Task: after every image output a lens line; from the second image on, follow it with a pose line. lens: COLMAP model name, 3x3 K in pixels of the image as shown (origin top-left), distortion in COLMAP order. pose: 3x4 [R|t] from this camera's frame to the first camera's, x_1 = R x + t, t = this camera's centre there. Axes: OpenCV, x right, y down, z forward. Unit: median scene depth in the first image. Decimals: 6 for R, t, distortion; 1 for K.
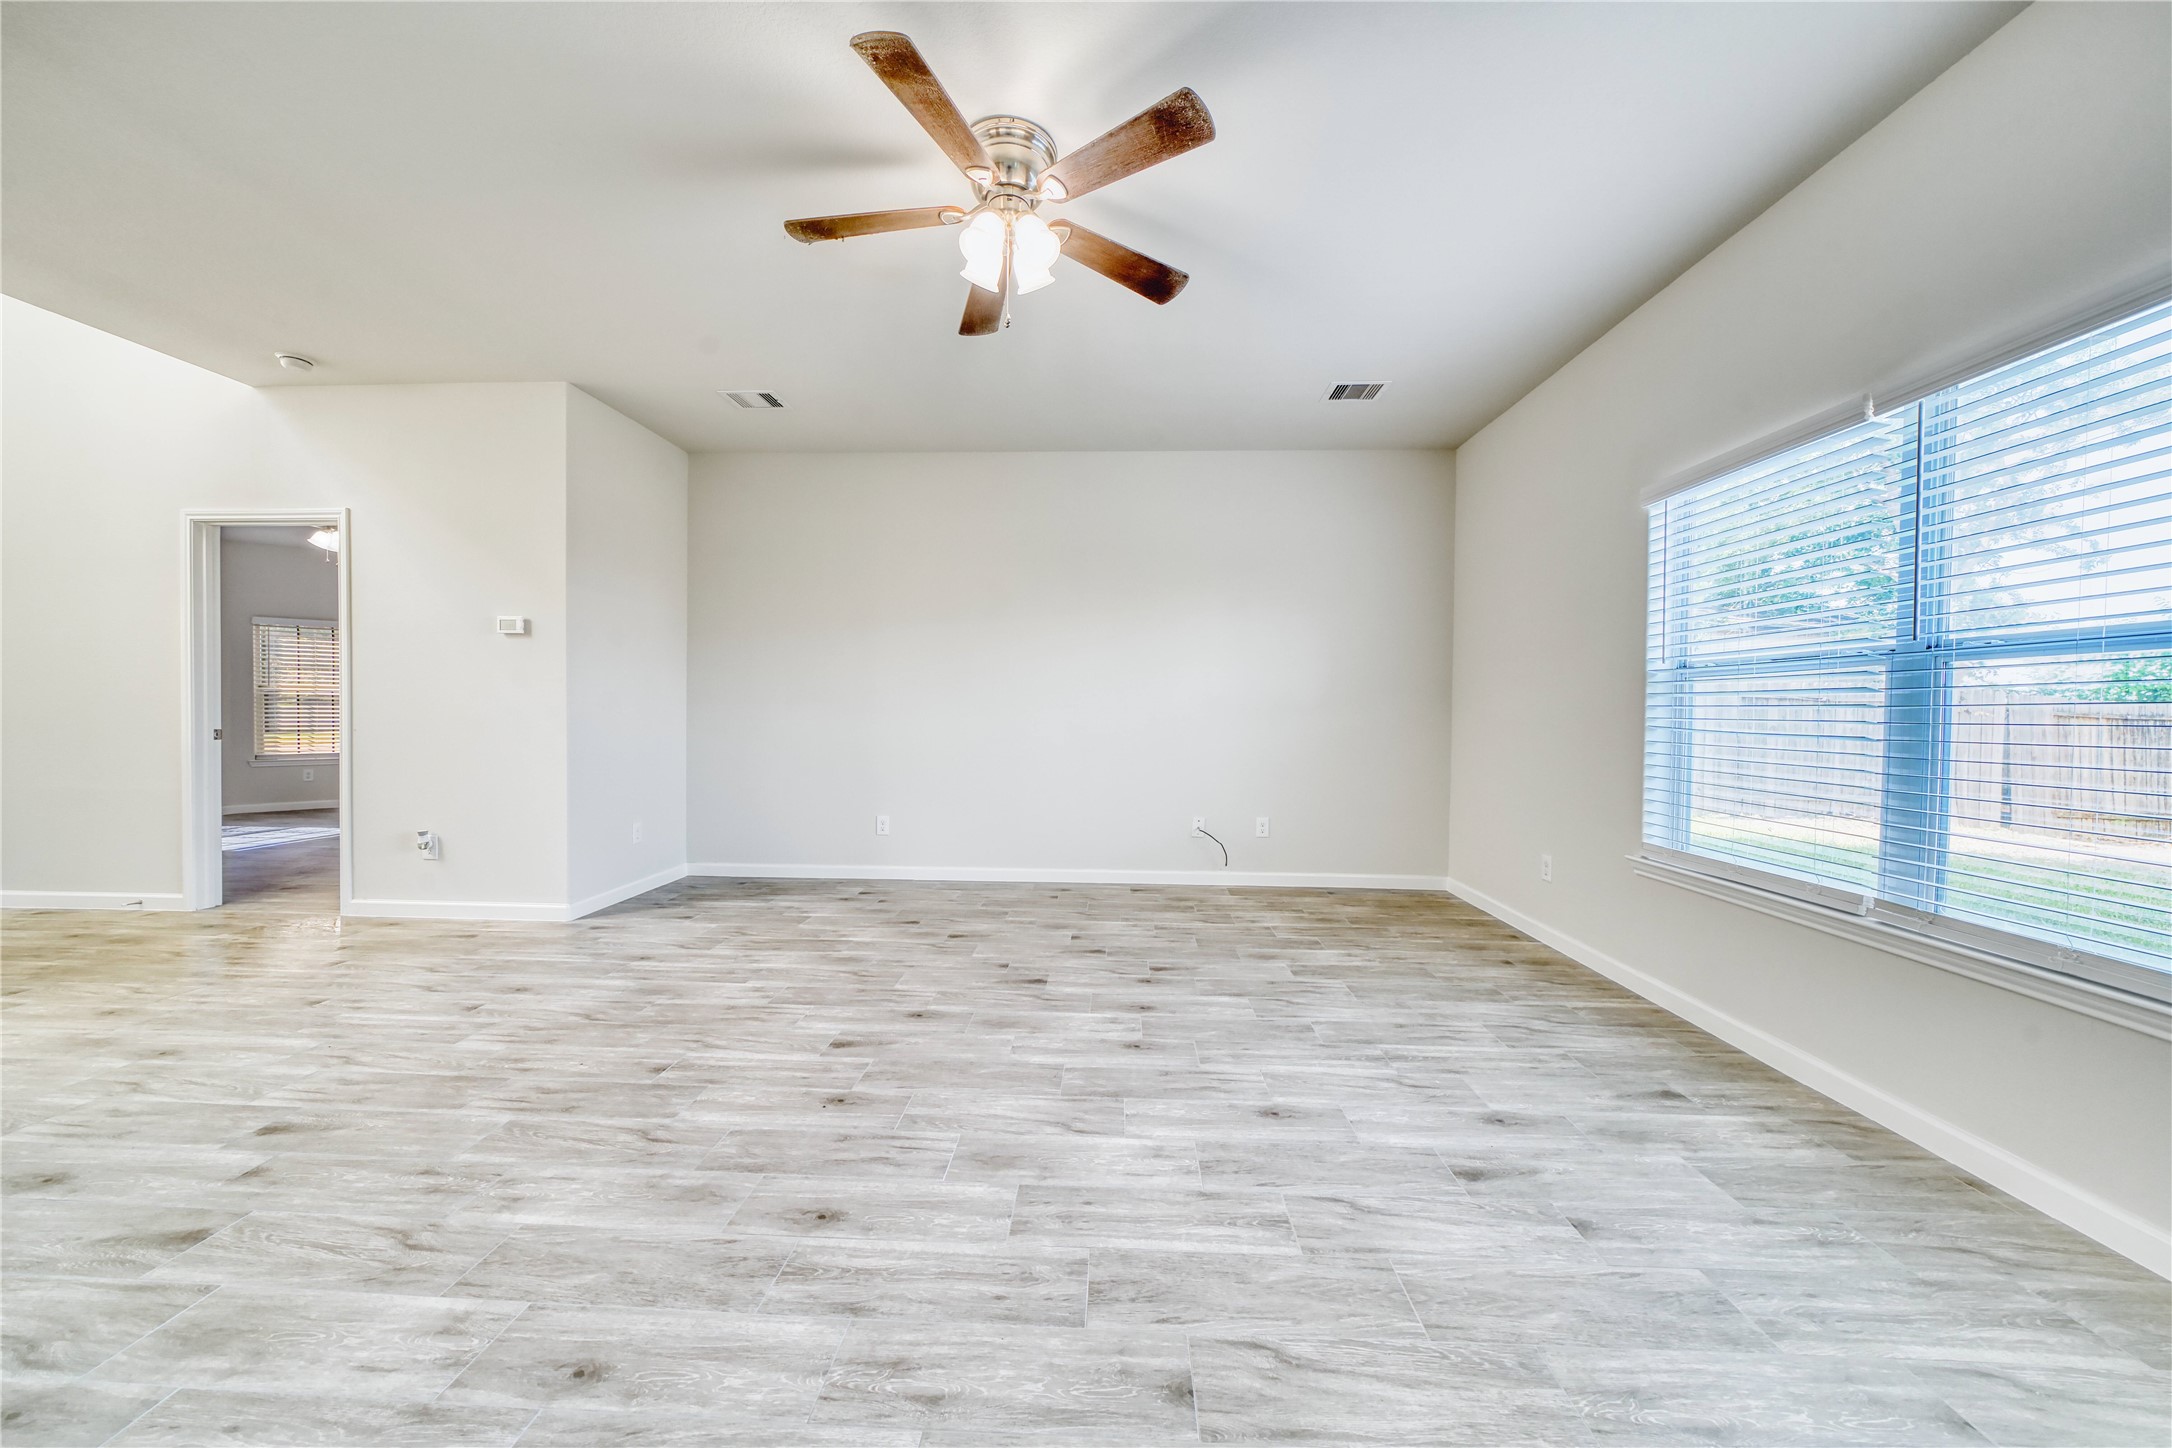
lens RADIAL K [[753.9, 0, 1085.4], [0, 753.9, 726.3], [0, 0, 1]] dist [-0.006221, 0.000450]
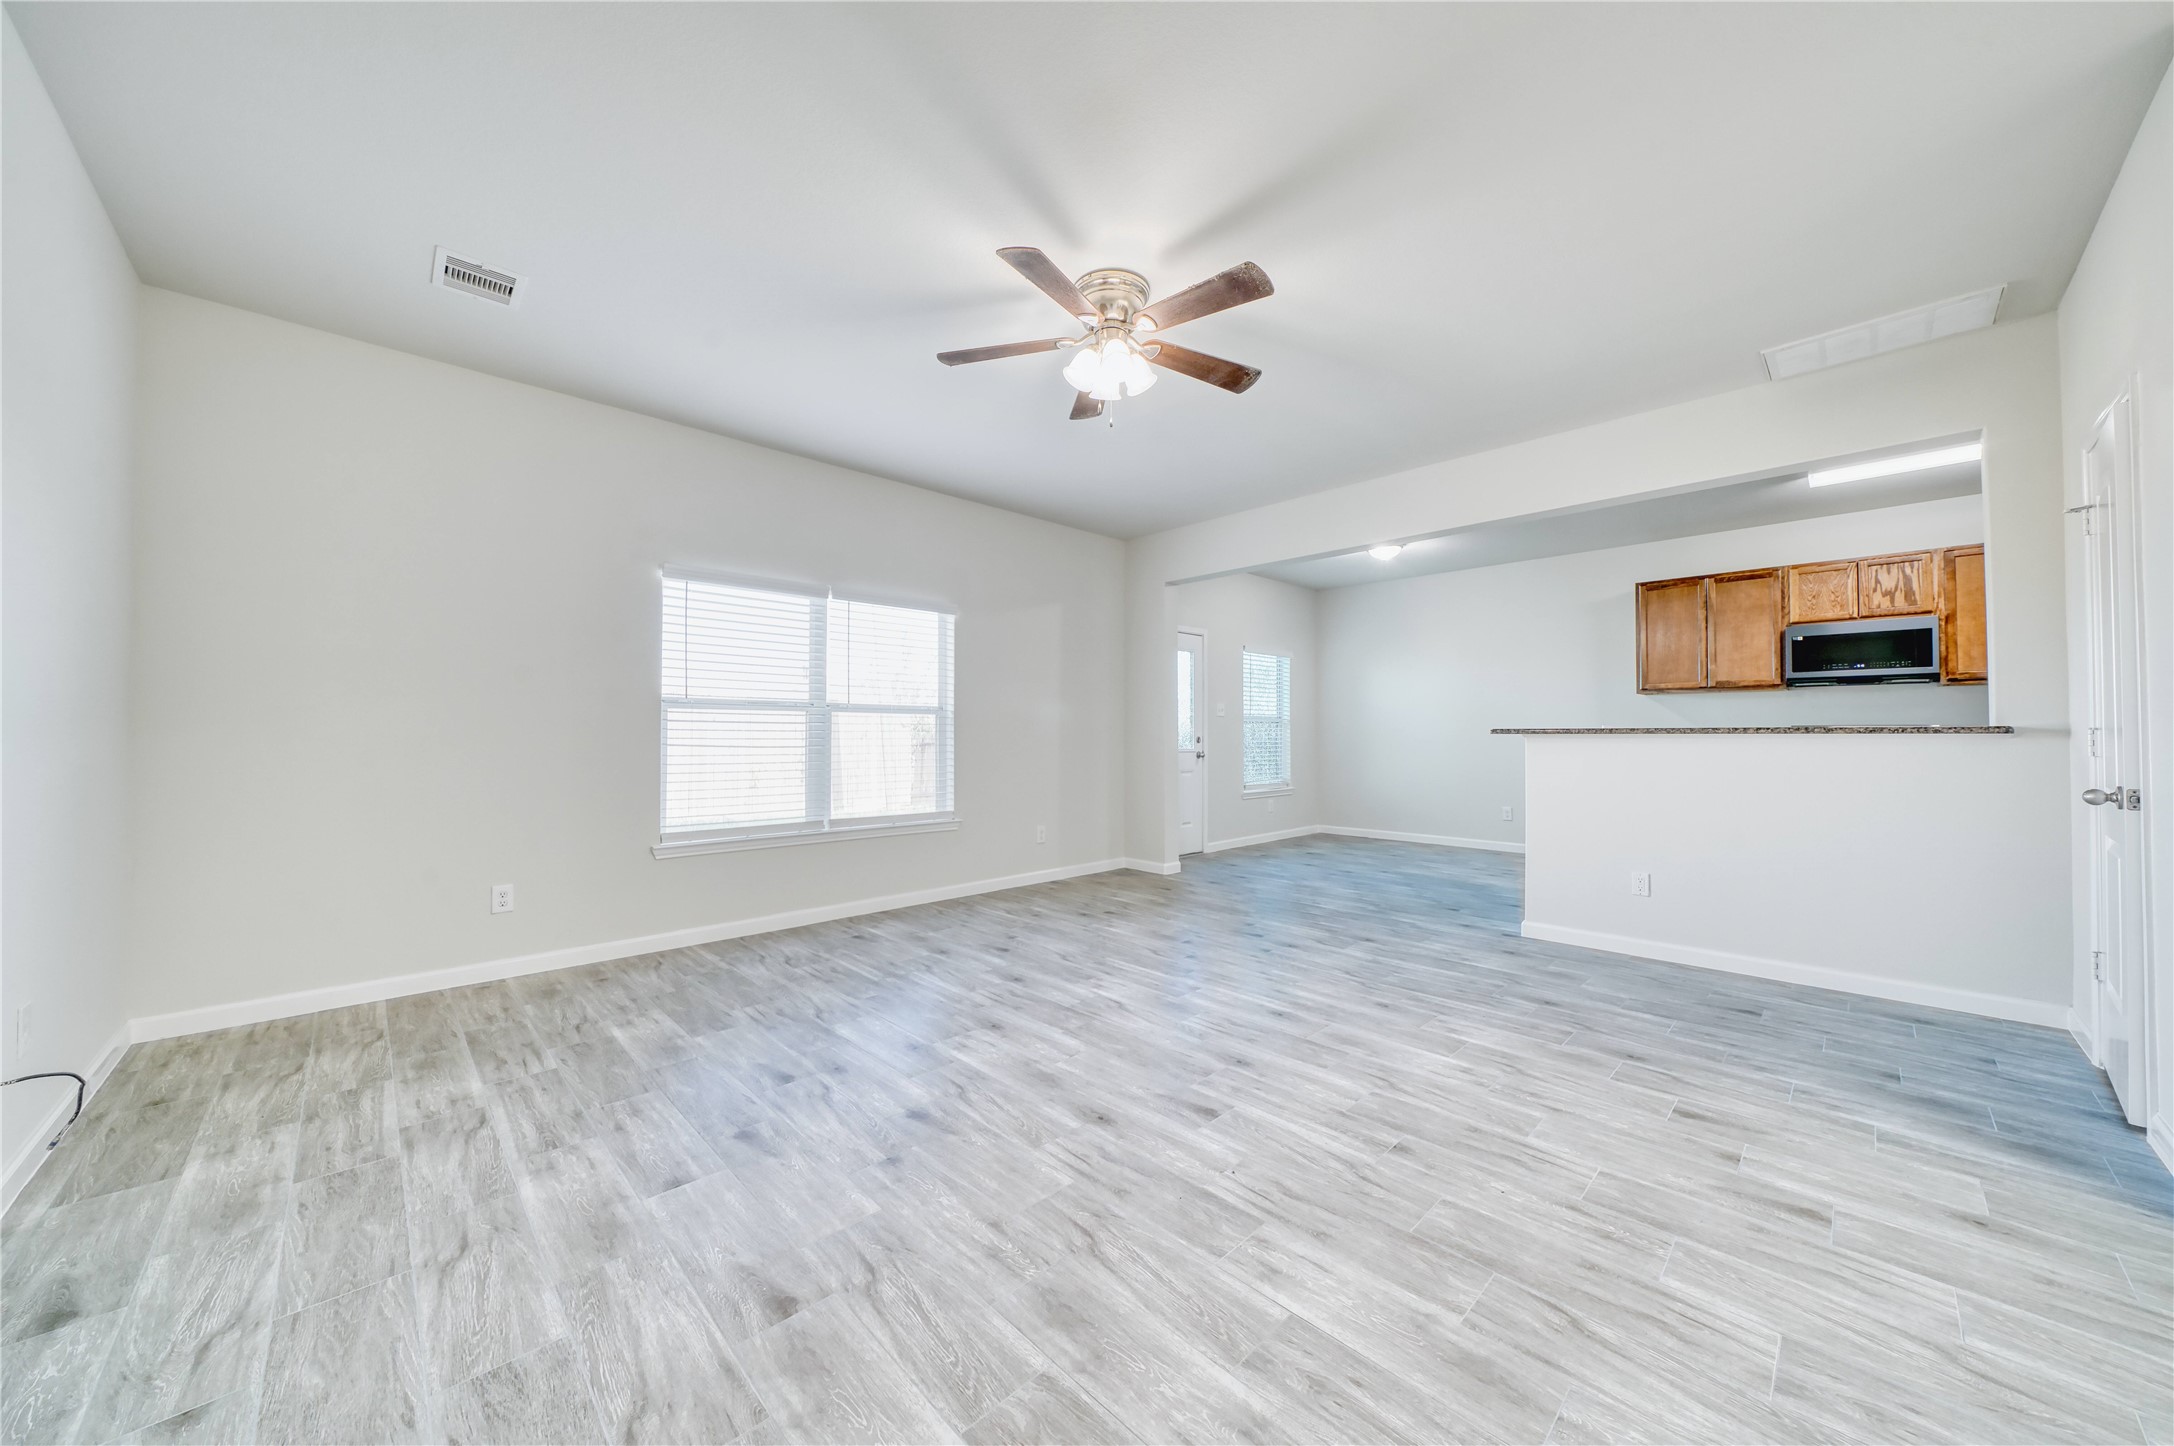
lens RADIAL K [[754.6, 0, 1091.2], [0, 754.6, 722.7], [0, 0, 1]] dist [-0.006221, 0.000450]
pose [[-0.730171, 0.002782, 0.683258, -0.820423], [0.005739, 0.999981, 0.002061, -0.041852], [-0.683240, 0.005426, -0.730174, 1.711083]]
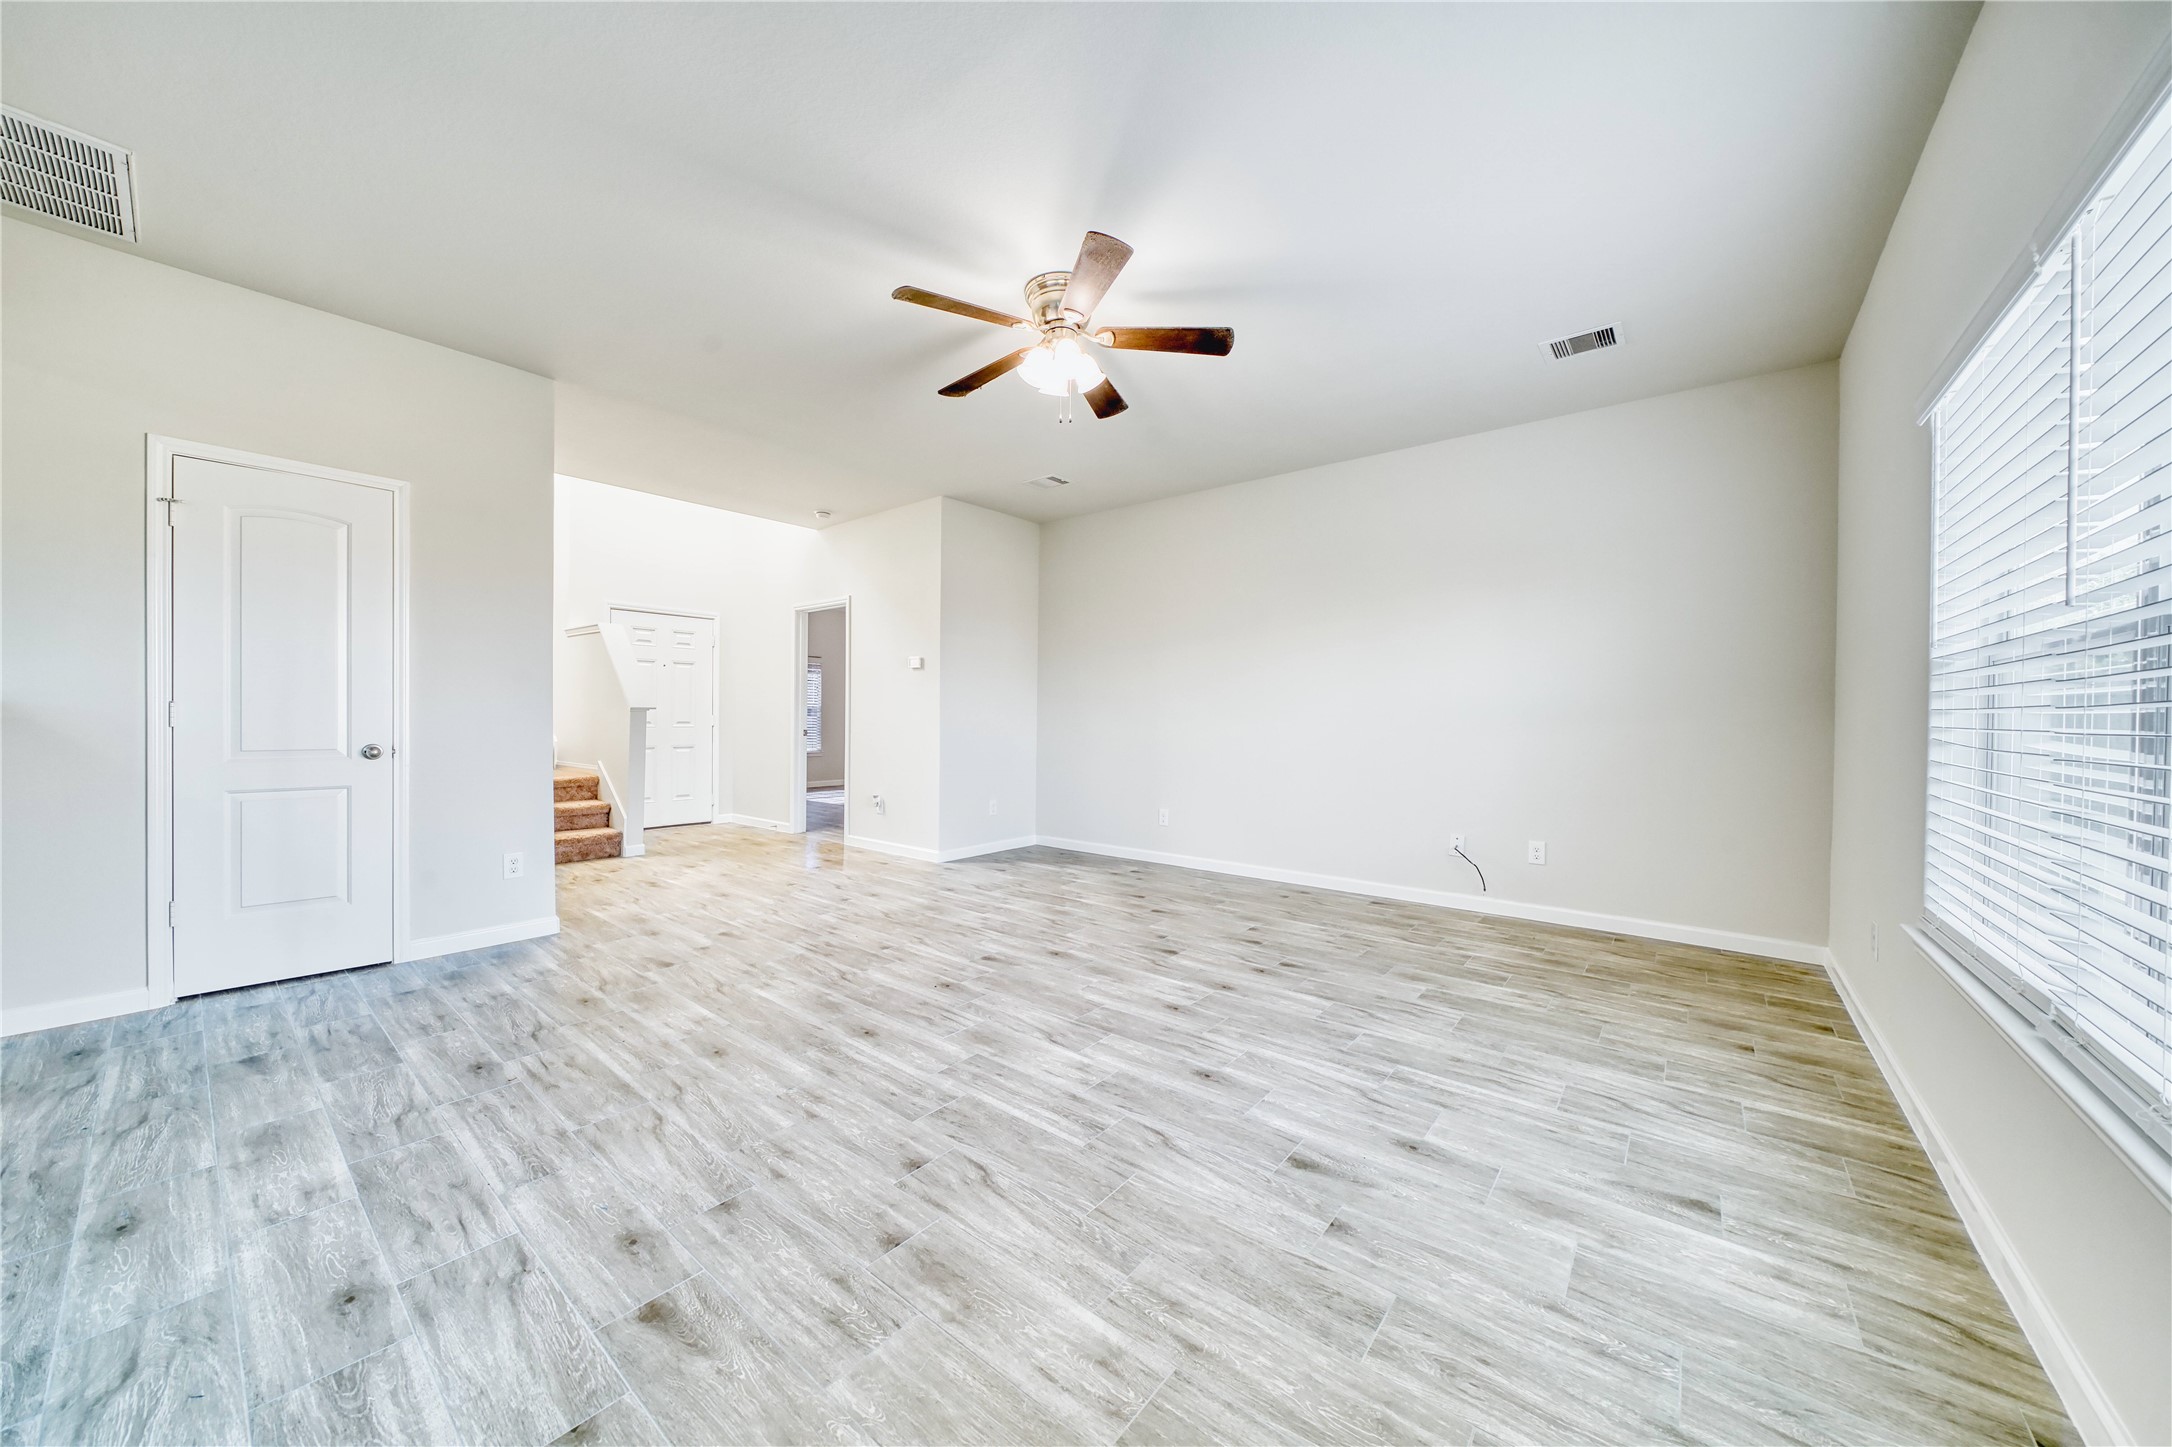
lens RADIAL K [[753.9, 0, 1085.5], [0, 753.9, 720.0], [0, 0, 1]] dist [-0.006221, 0.000450]
pose [[0.803198, -0.000139, -0.595712, 0.632218], [-0.012354, 0.999781, -0.016890, 0.004785], [0.595583, 0.020926, 0.803021, -0.016165]]
